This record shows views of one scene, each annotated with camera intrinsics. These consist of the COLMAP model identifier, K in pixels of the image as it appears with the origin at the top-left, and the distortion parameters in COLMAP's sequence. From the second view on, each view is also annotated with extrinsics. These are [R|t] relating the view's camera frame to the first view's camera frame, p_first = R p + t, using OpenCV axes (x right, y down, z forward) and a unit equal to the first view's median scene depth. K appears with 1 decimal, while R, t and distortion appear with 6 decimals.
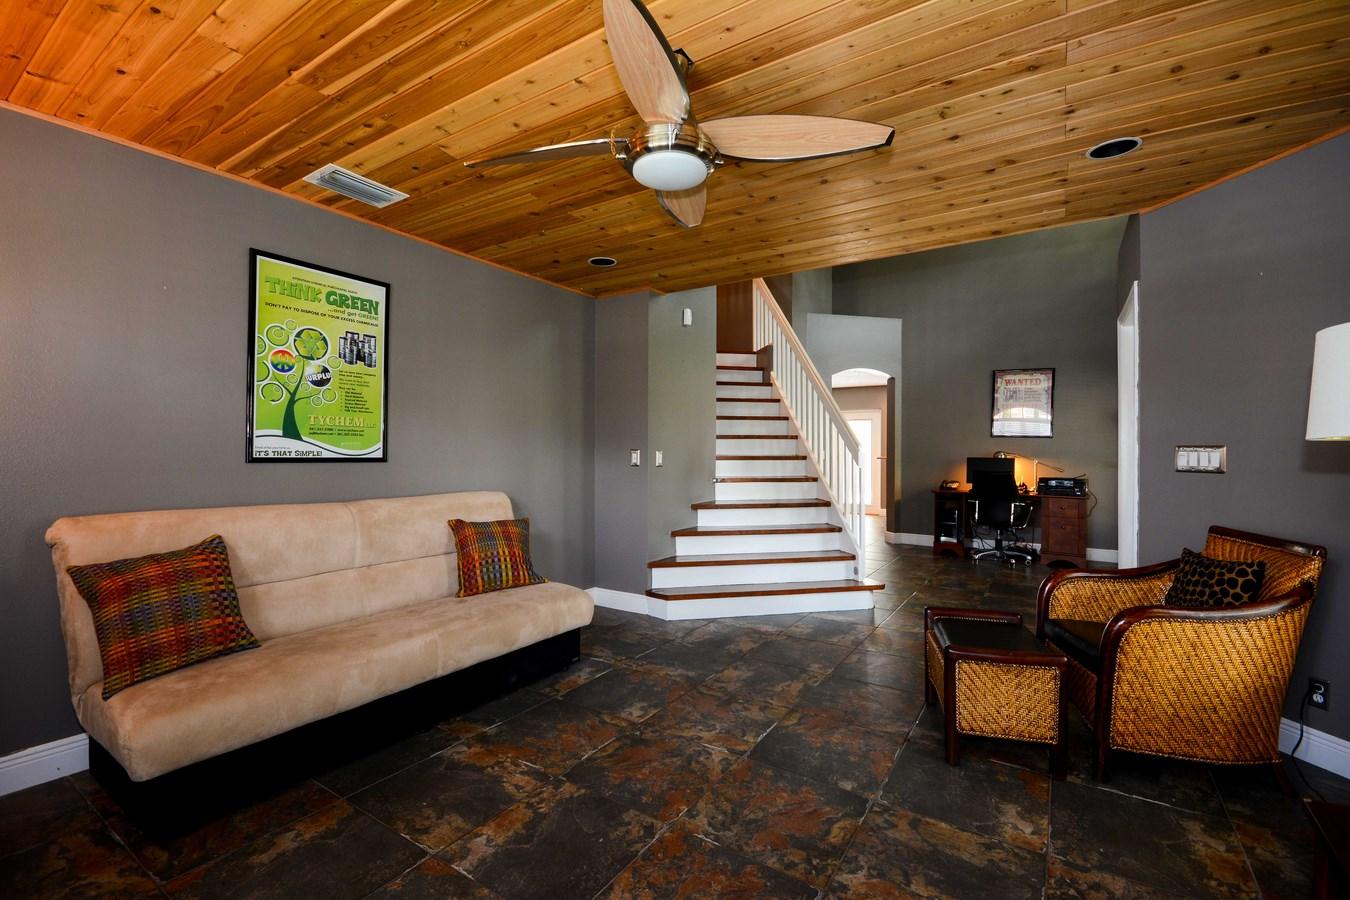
lens RADIAL K [[588.5, 0, 674.8], [0, 588.5, 454.0], [0, 0, 1]] dist [-0.009220, -0.000876]
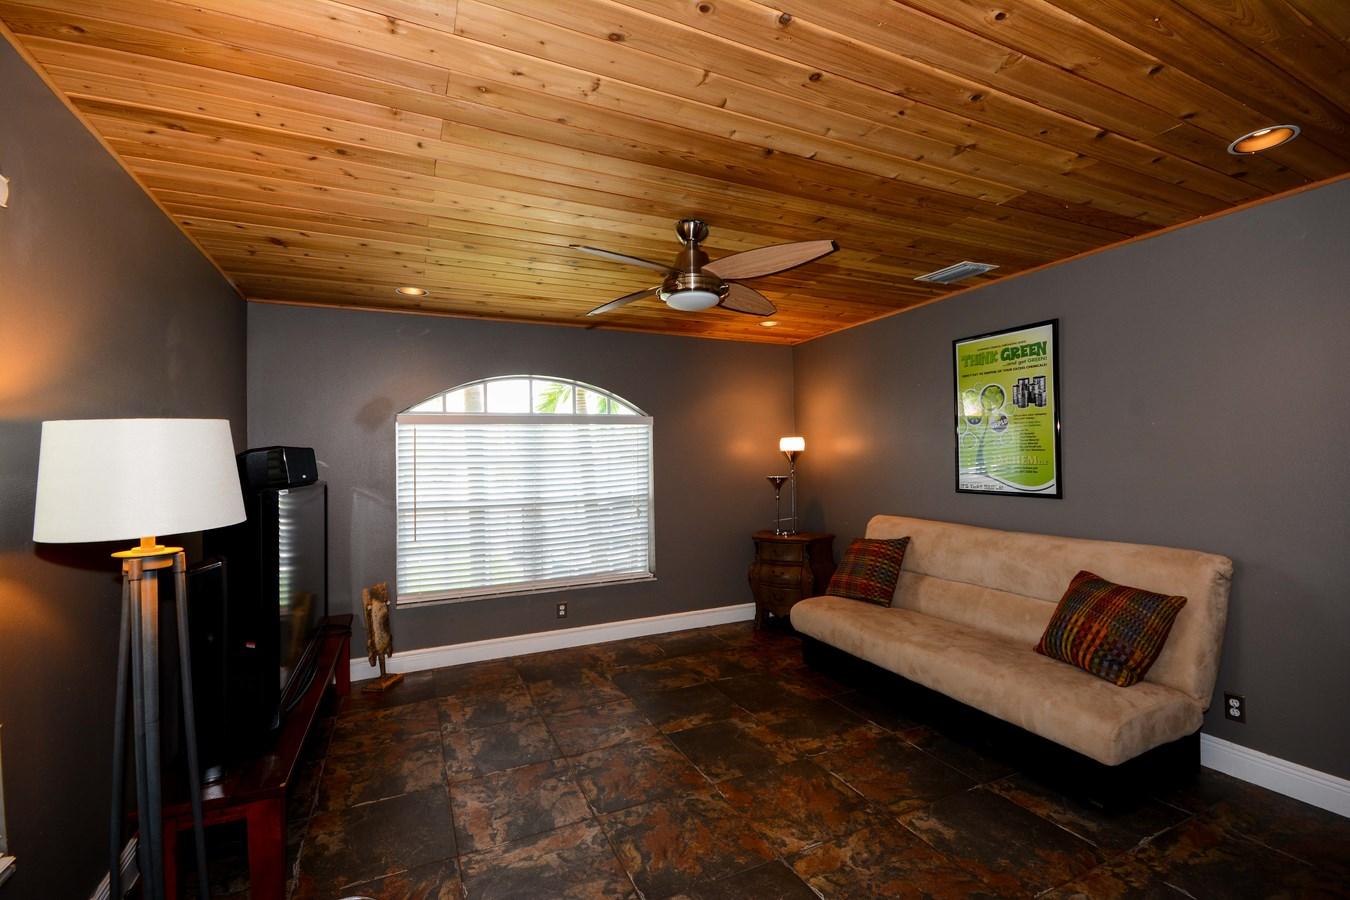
lens RADIAL K [[588.5, 0, 675.1], [0, 588.5, 452.7], [0, 0, 1]] dist [-0.009220, -0.000876]
pose [[-0.534101, -0.003385, -0.845414, 0.887220], [0.011444, 0.999871, -0.011233, -0.077766], [0.845343, -0.015674, -0.533993, 1.261077]]
